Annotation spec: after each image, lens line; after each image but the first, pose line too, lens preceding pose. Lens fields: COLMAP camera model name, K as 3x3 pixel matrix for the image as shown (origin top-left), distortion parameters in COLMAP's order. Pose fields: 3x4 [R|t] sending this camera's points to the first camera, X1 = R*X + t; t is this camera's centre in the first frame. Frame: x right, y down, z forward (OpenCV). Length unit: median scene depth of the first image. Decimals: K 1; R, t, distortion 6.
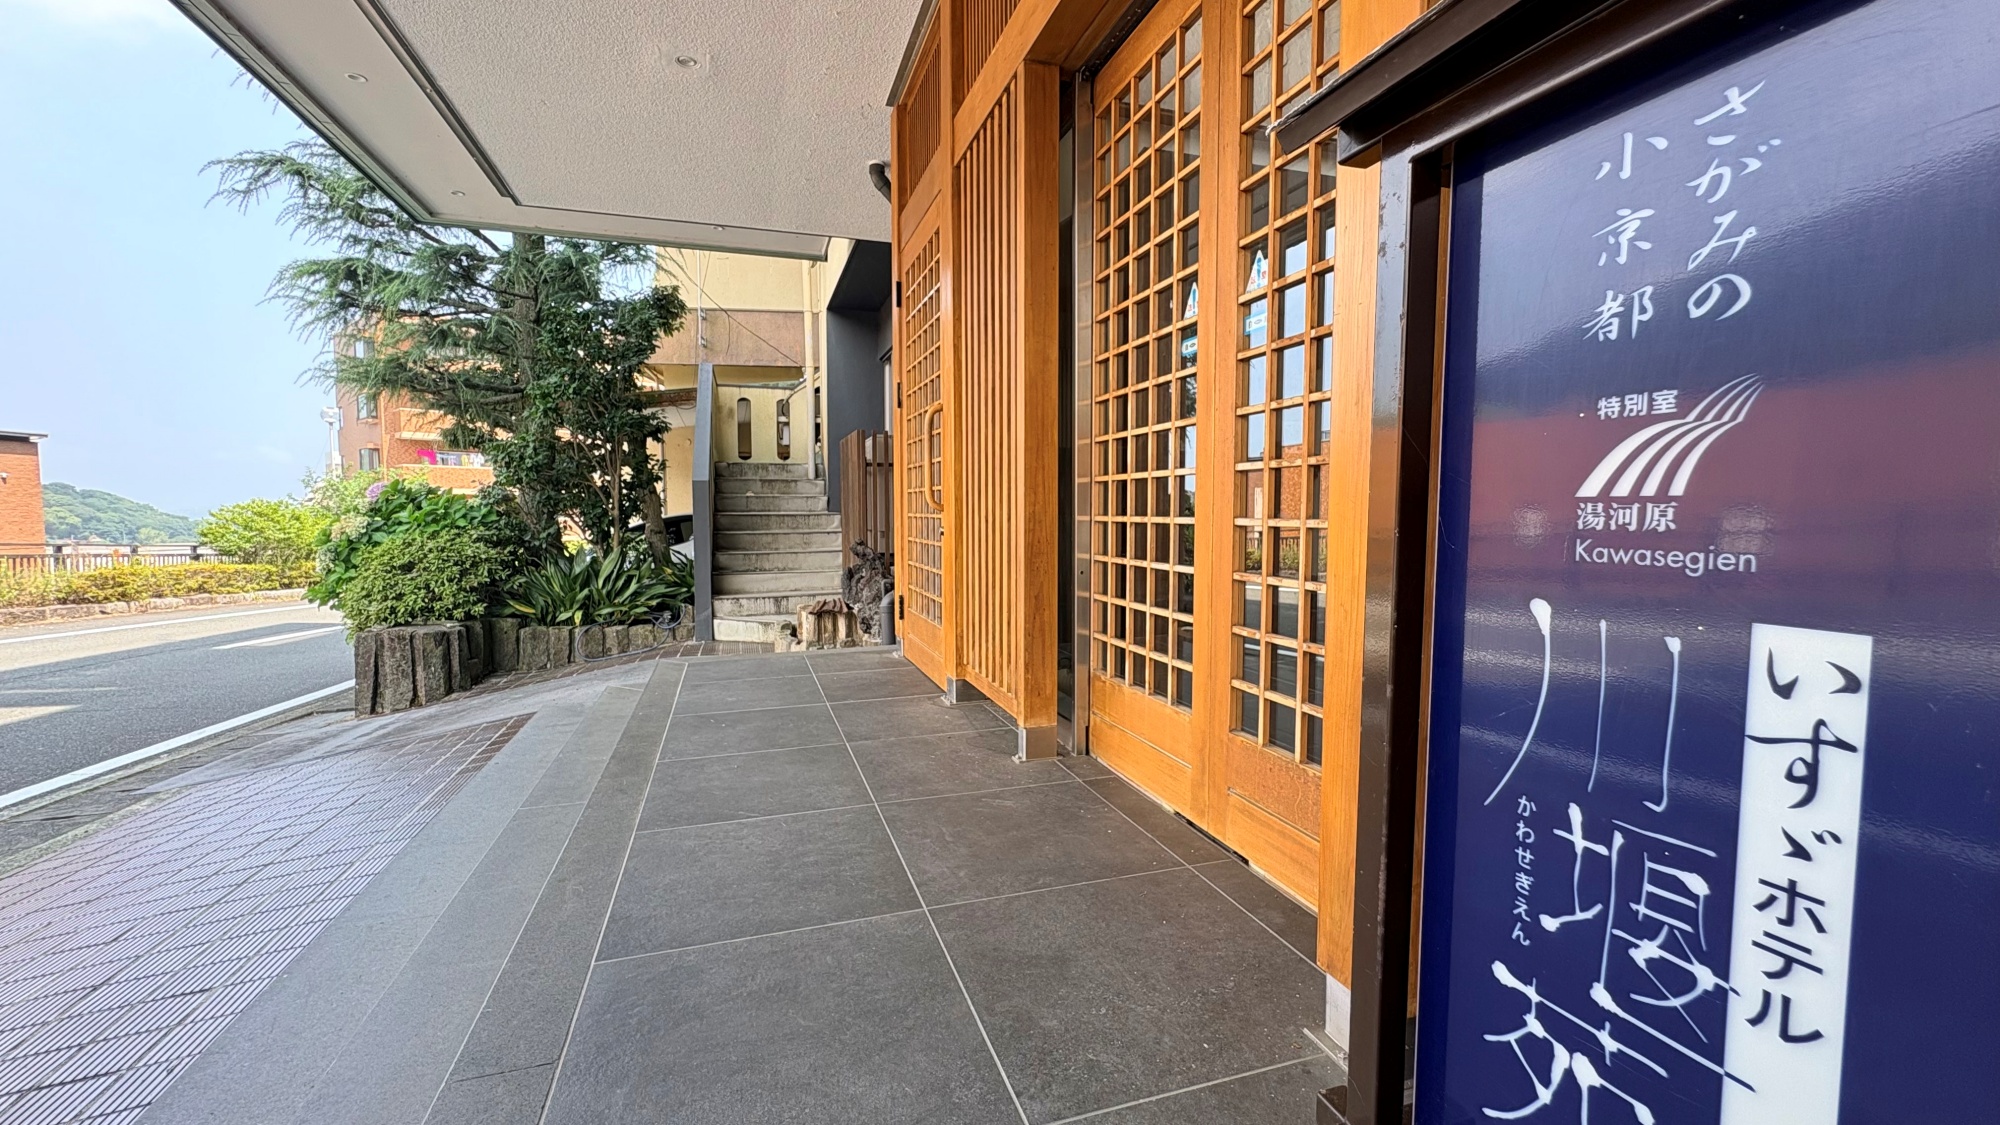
lens RADIAL K [[797.6, 0, 1001.9], [0, 797.6, 562.5], [0, 0, 1]] dist [-0.001546, 0.000018]
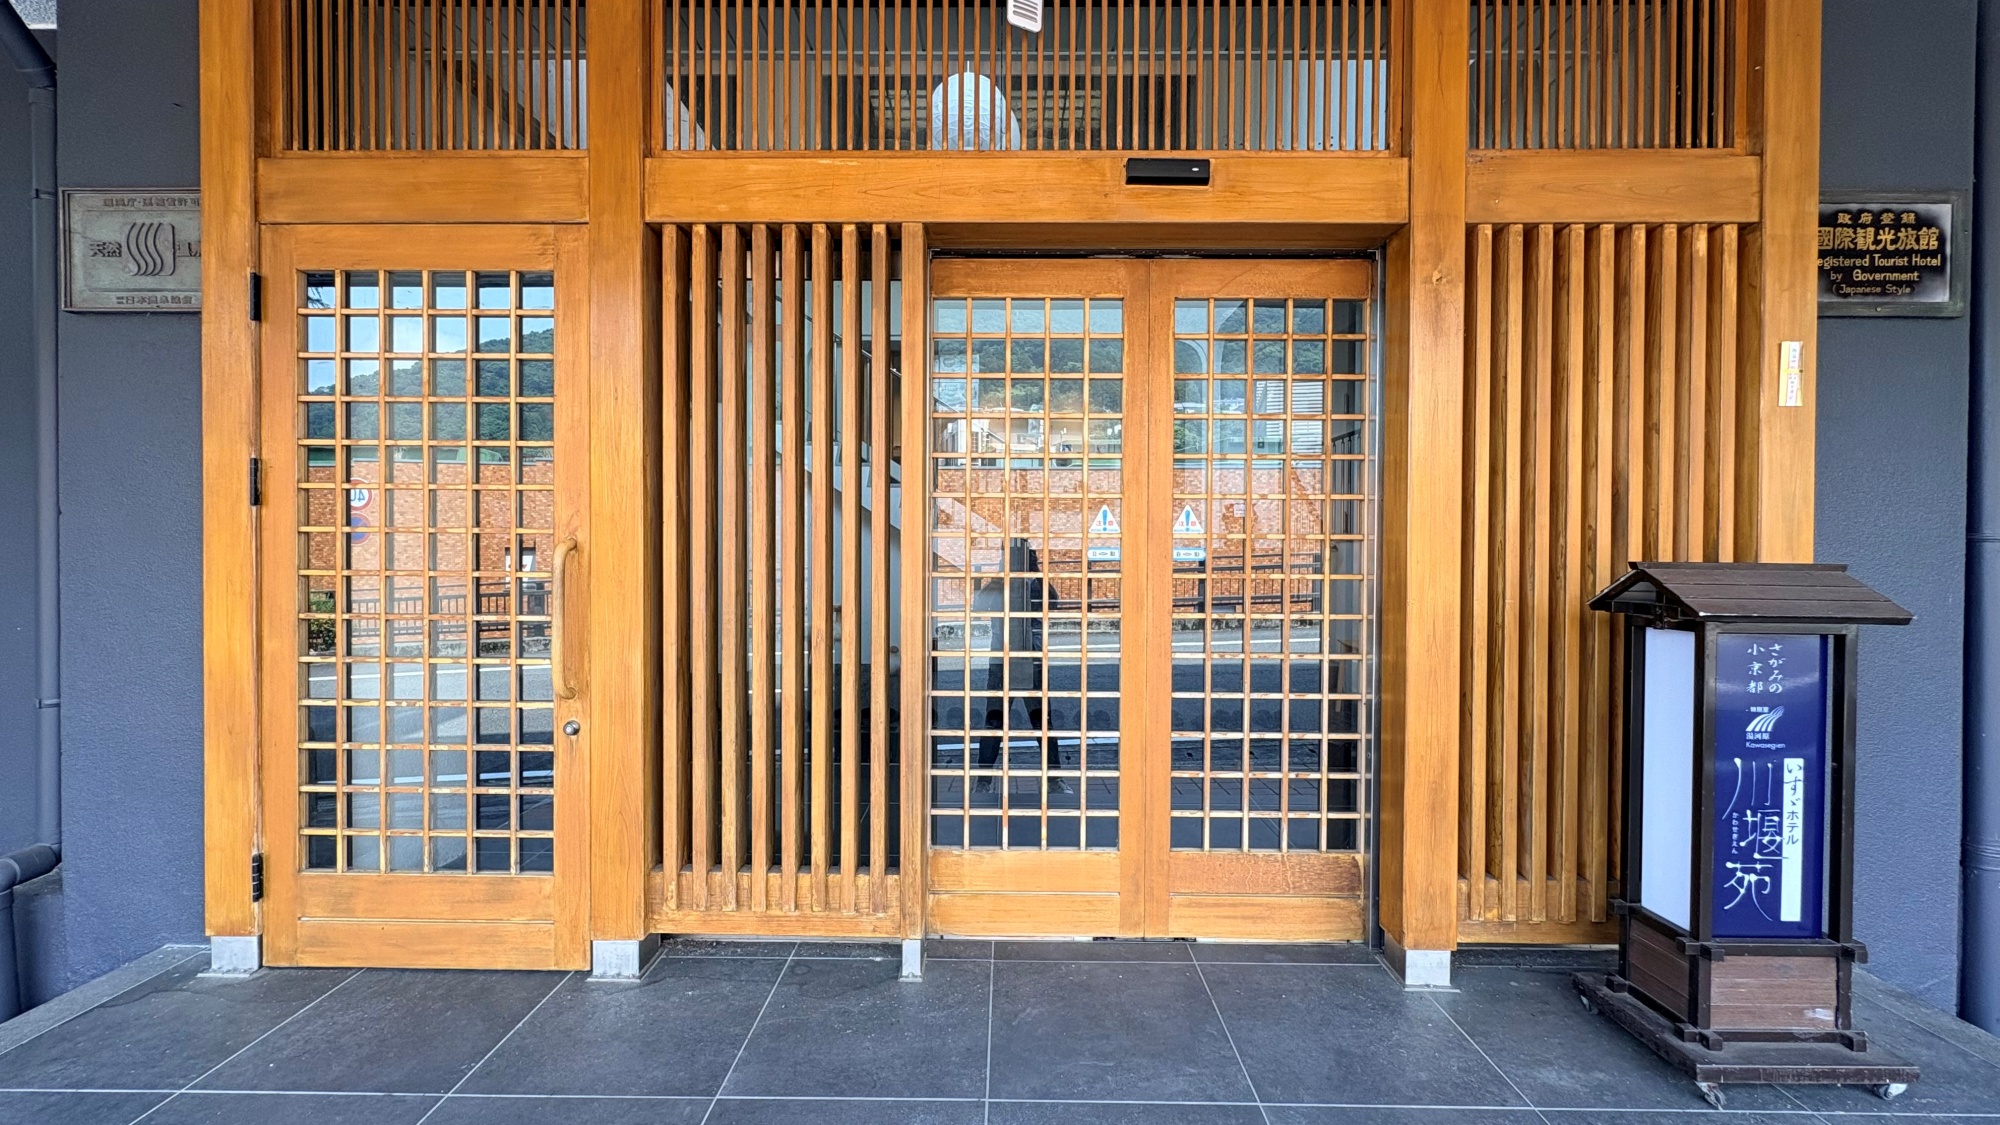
lens RADIAL K [[797.6, 0, 998.6], [0, 797.6, 560.6], [0, 0, 1]] dist [-0.001546, 0.000018]
pose [[0.328643, -0.010440, 0.944397, -4.157328], [0.057152, 0.998326, -0.008852, -1.090011], [-0.942723, 0.056883, 0.328690, 3.119964]]
